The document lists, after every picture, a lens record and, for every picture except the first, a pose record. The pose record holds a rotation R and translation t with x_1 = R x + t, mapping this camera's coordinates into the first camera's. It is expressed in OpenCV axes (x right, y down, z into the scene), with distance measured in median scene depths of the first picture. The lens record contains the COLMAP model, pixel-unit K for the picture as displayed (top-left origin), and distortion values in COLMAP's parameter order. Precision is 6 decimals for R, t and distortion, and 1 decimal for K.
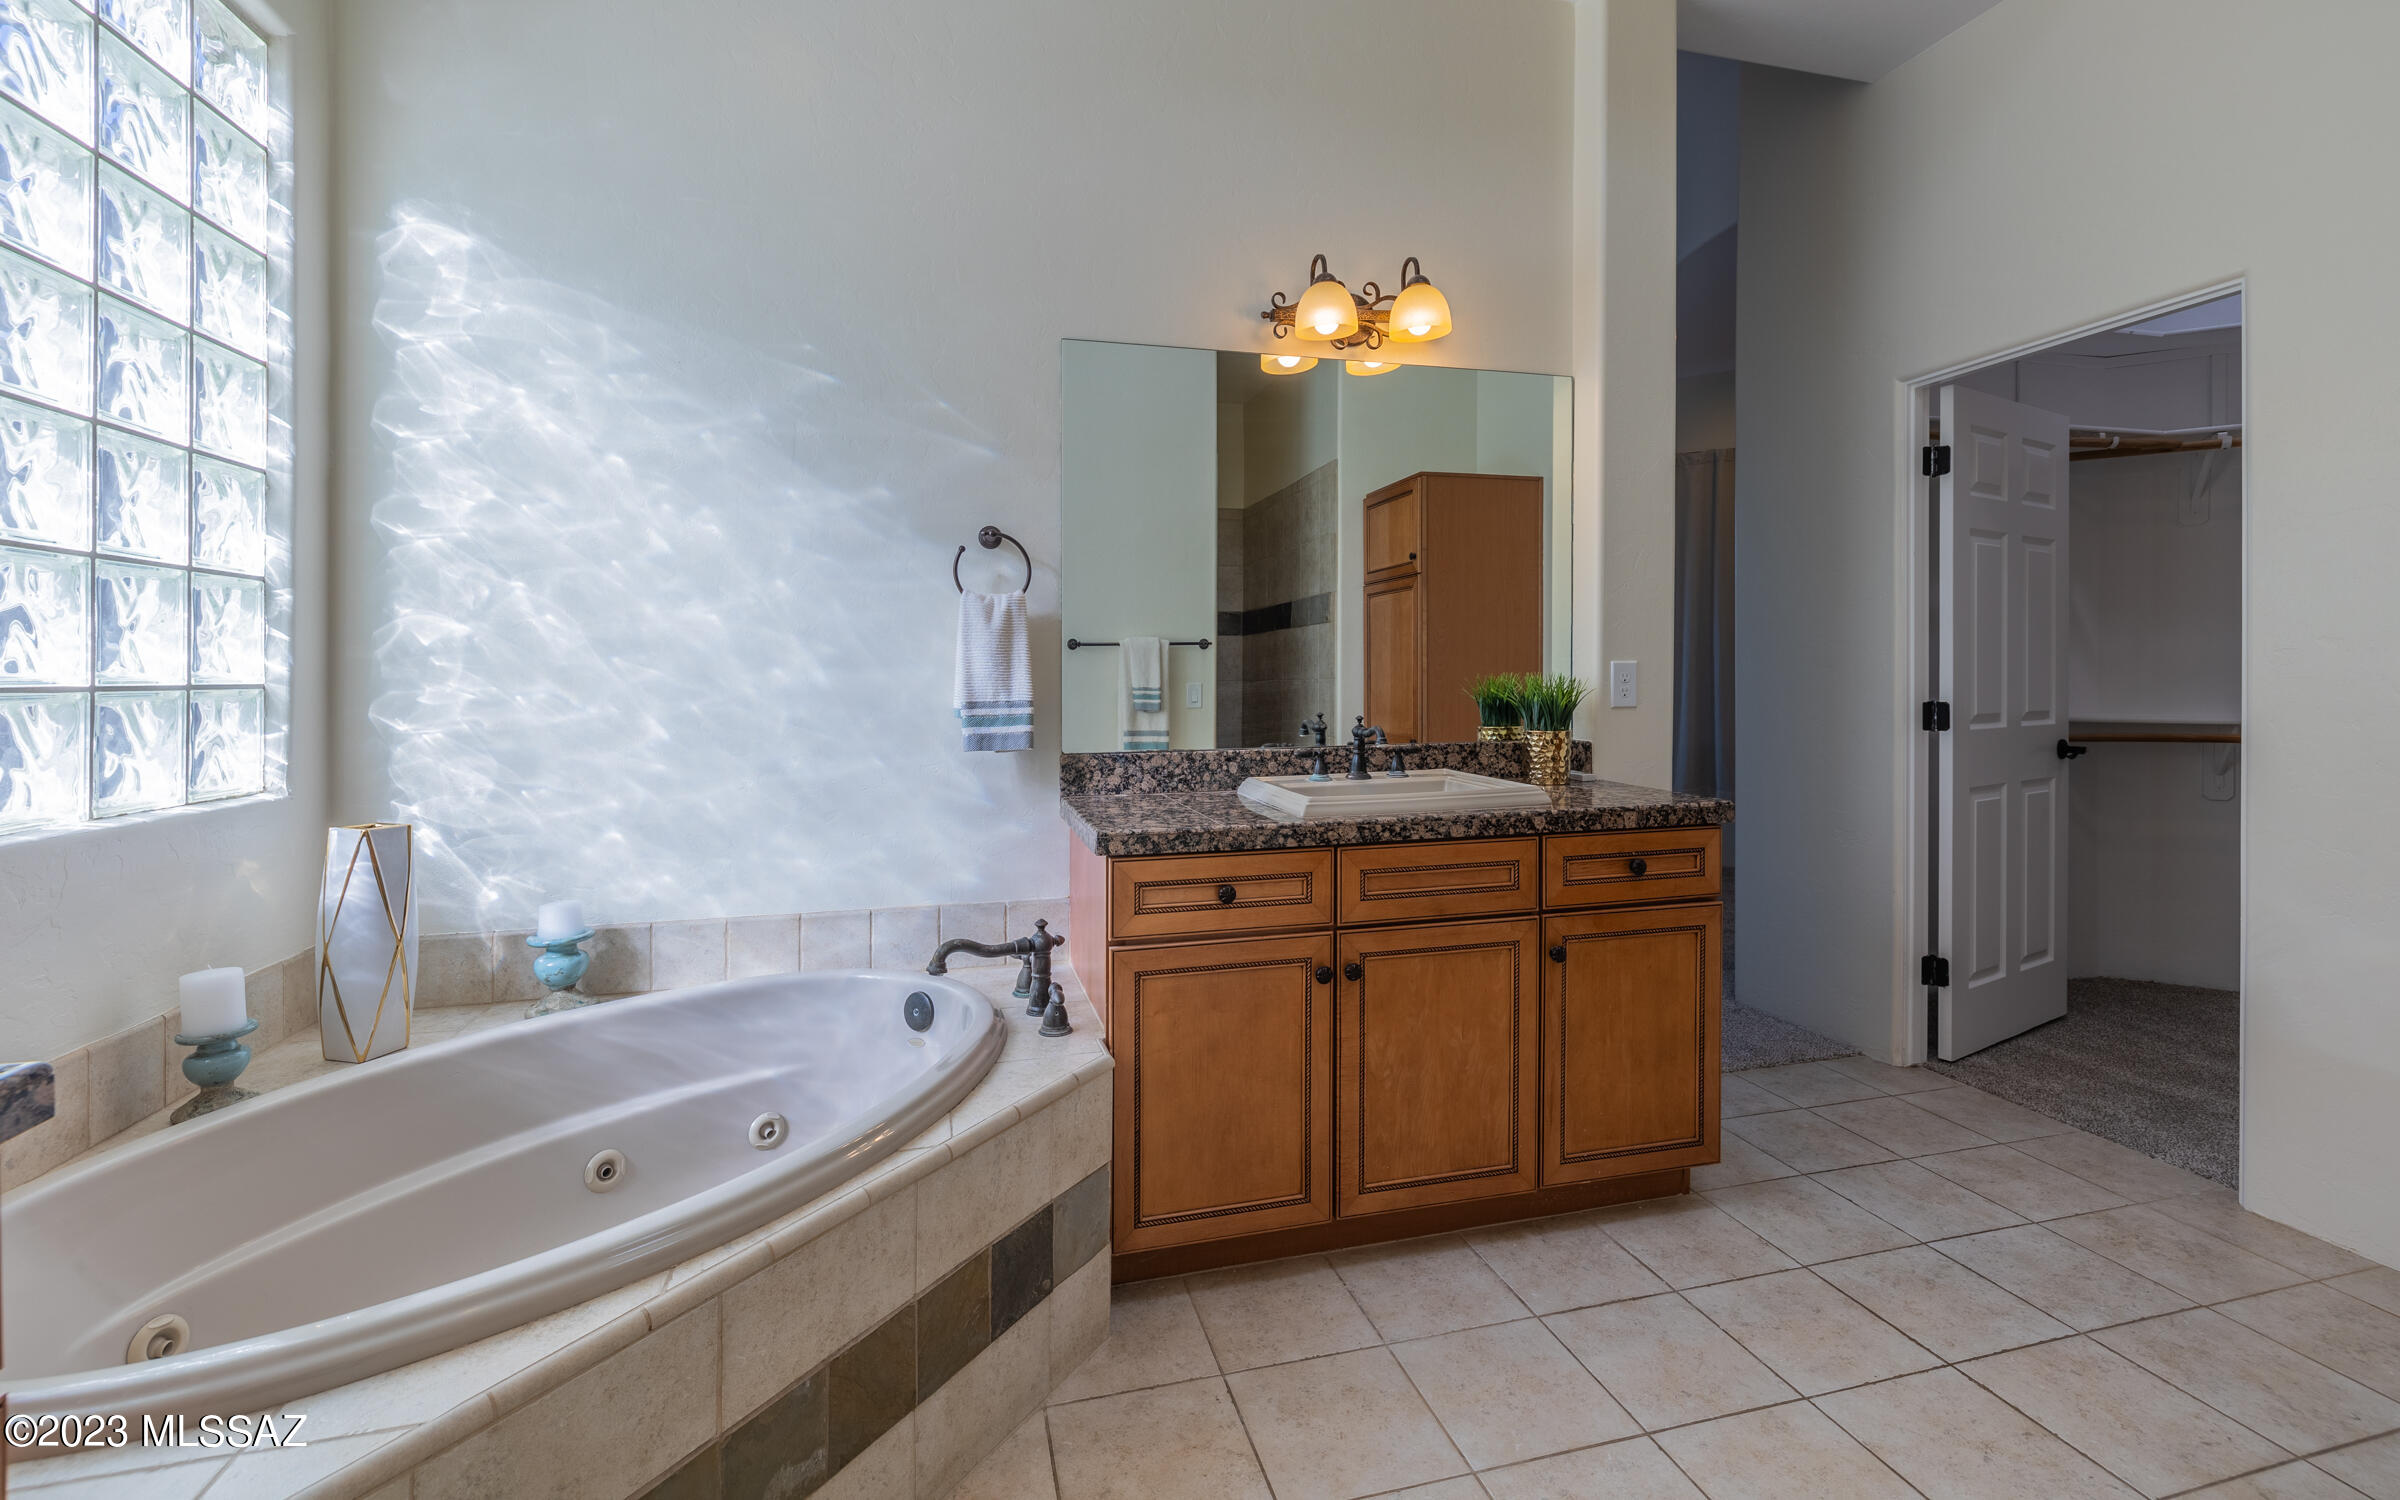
lens RADIAL K [[1016.3, 0, 1206.5], [0, 1016.3, 696.4], [0, 0, 1]] dist [-0.003316, 0.000441]
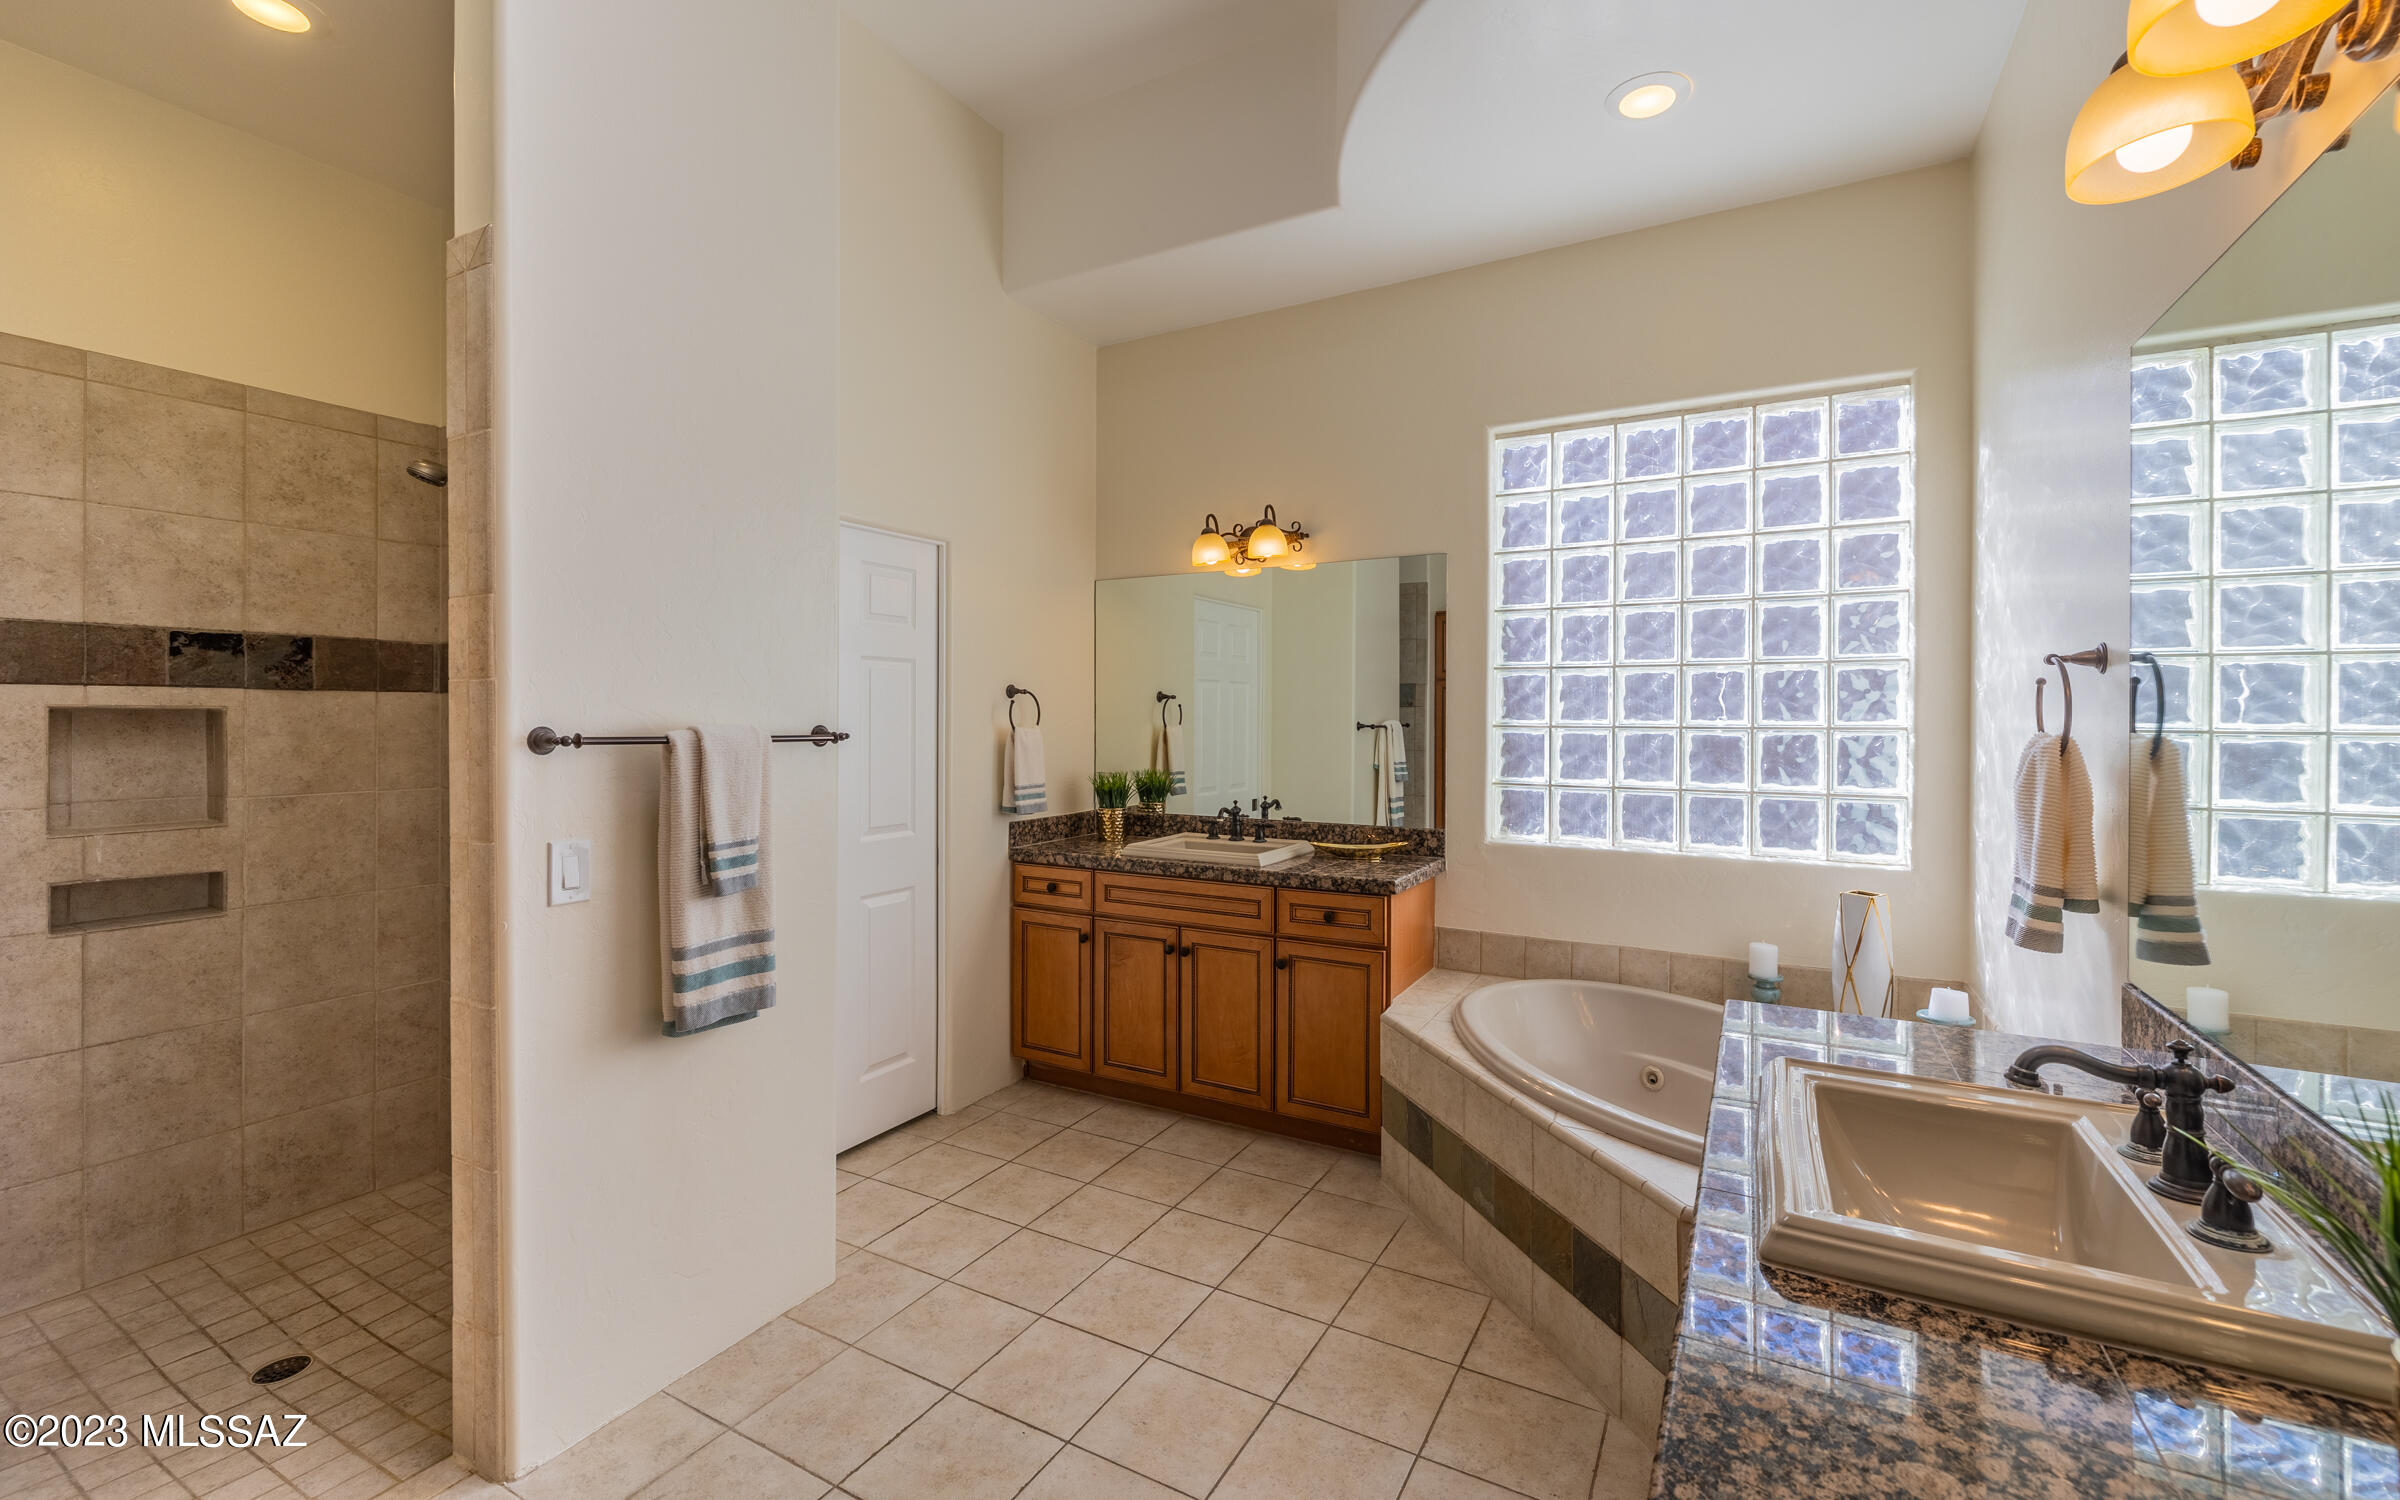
lens RADIAL K [[1016.3, 0, 1221.3], [0, 1016.3, 719.1], [0, 0, 1]] dist [-0.003316, 0.000441]
pose [[-0.688912, 0.001344, -0.724844, 0.837978], [-0.014881, 0.999761, 0.015997, -0.126527], [0.724692, 0.021807, -0.688727, 1.193135]]
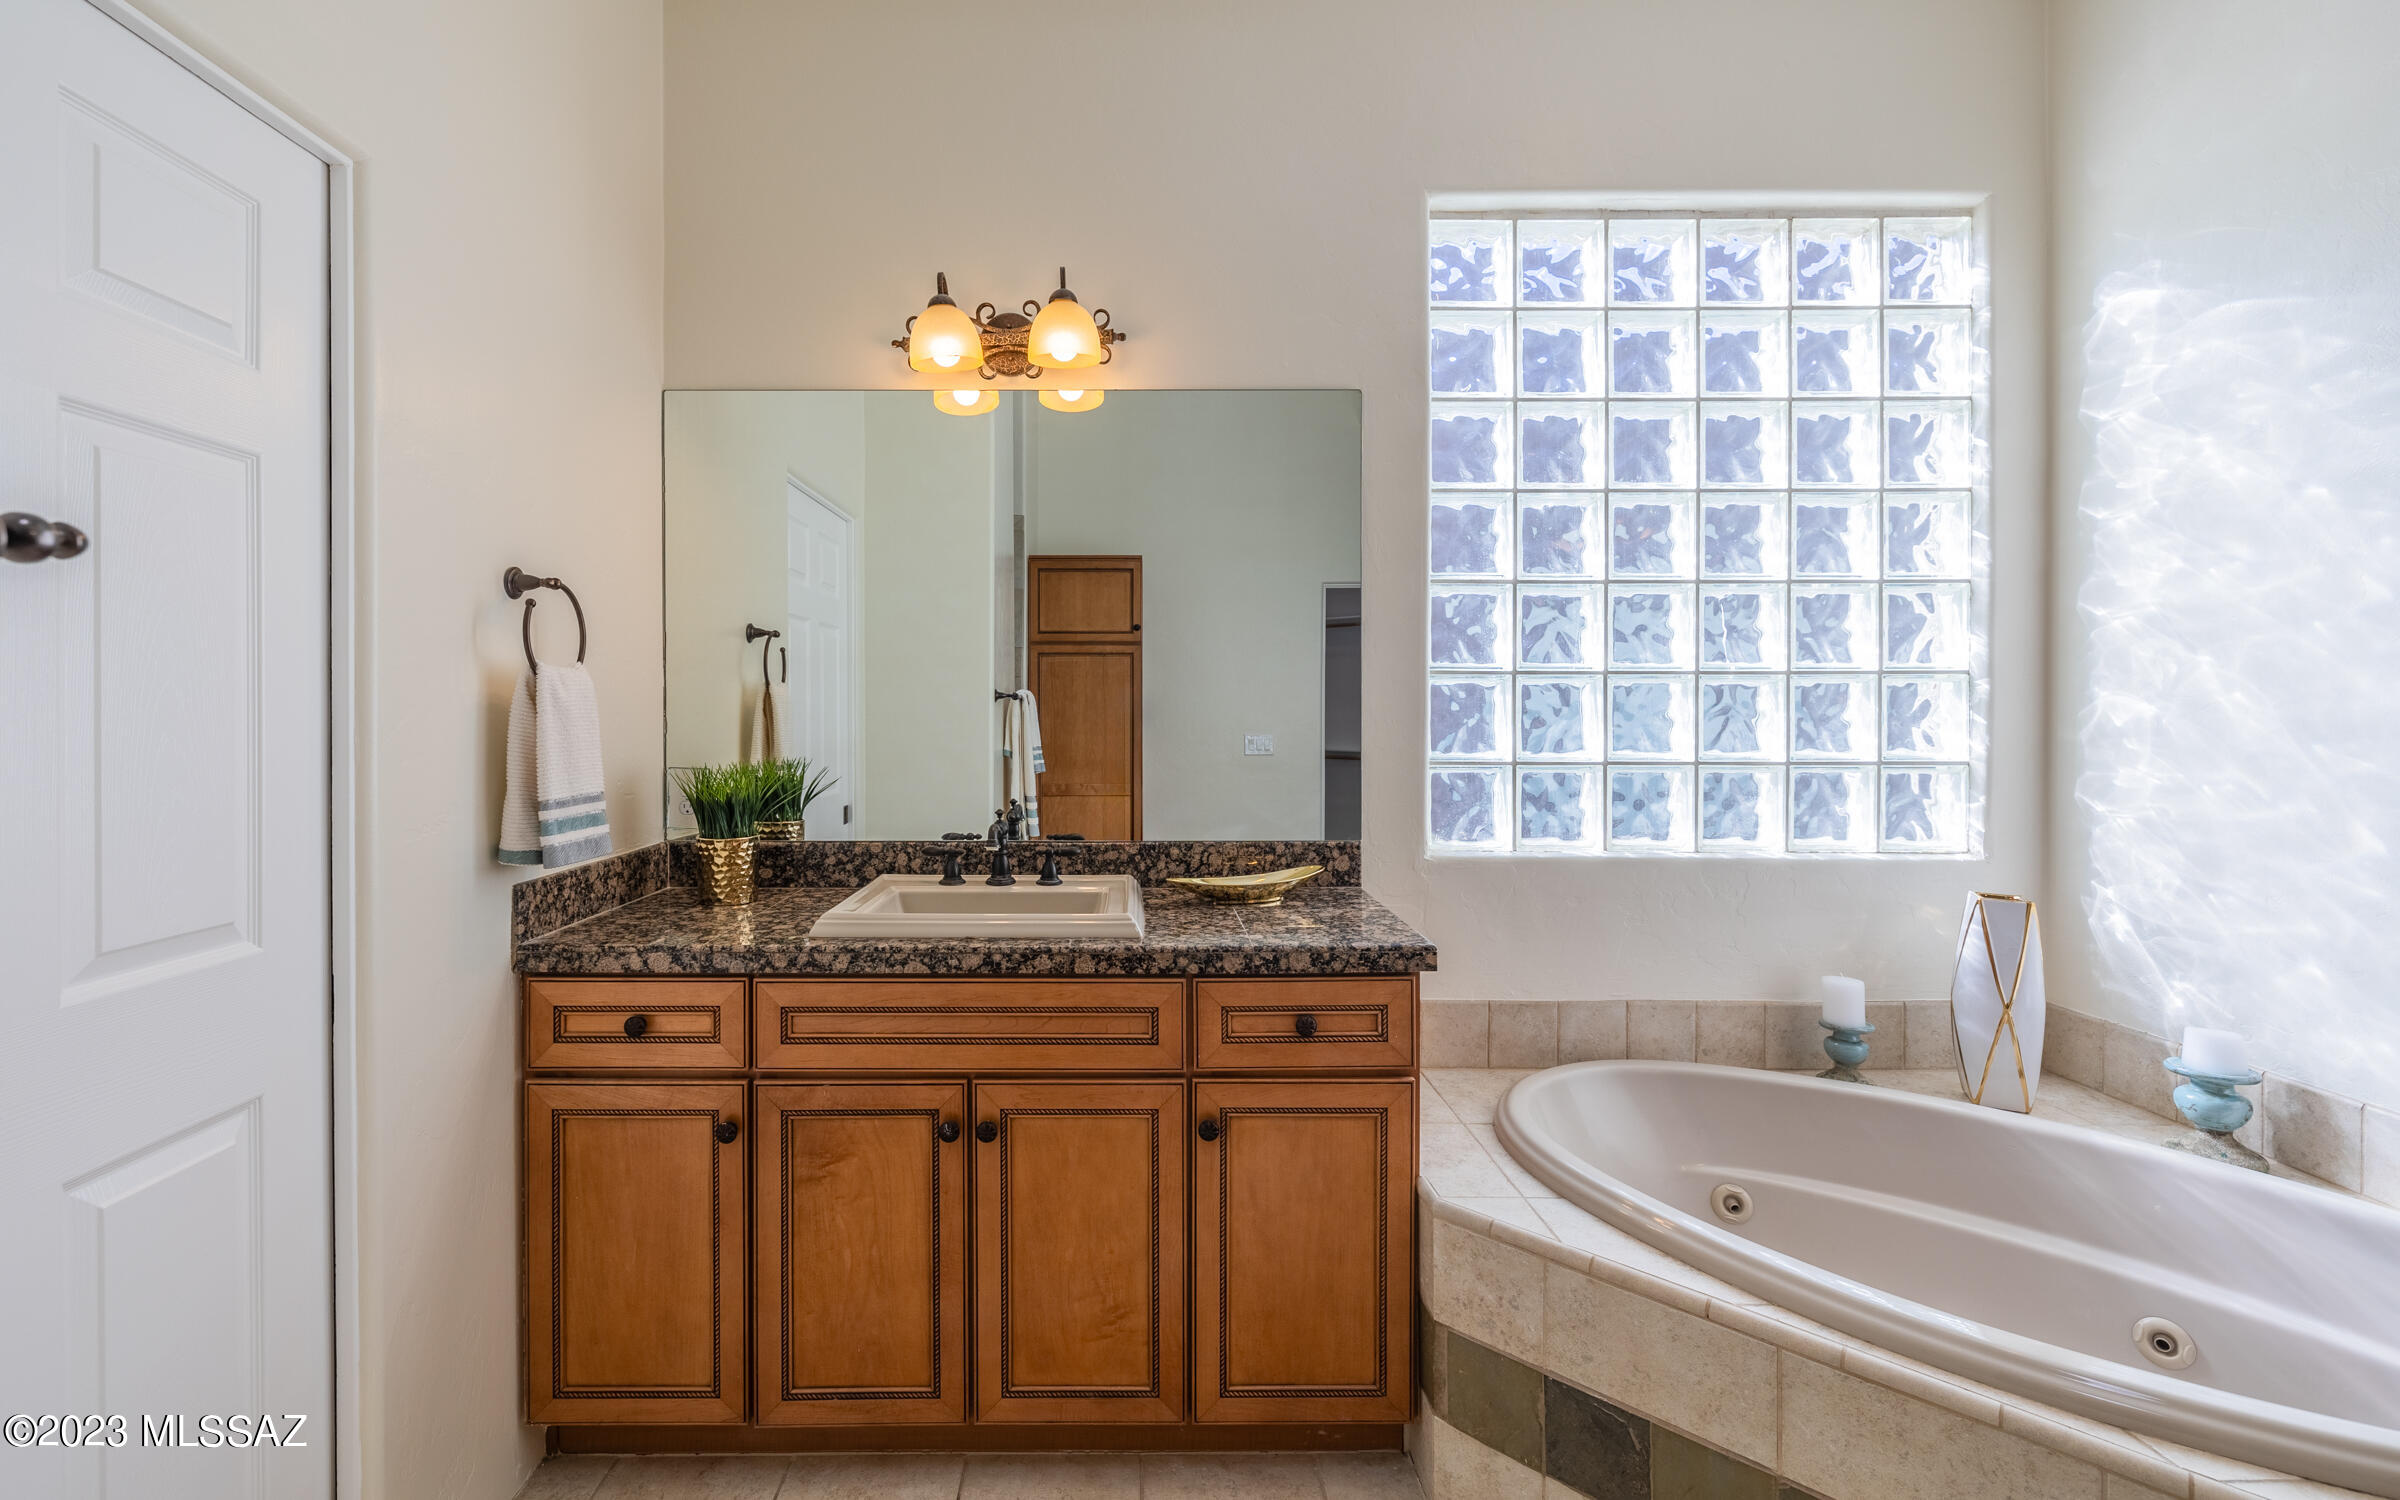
lens RADIAL K [[1016.3, 0, 1112.5], [0, 1016.3, 718.8], [0, 0, 1]] dist [-0.003316, 0.000441]
pose [[-0.254858, 0.004805, -0.966966, 0.418723], [-0.016771, 0.999815, 0.009388, -0.050678], [0.966833, 0.018610, -0.254731, 0.310210]]
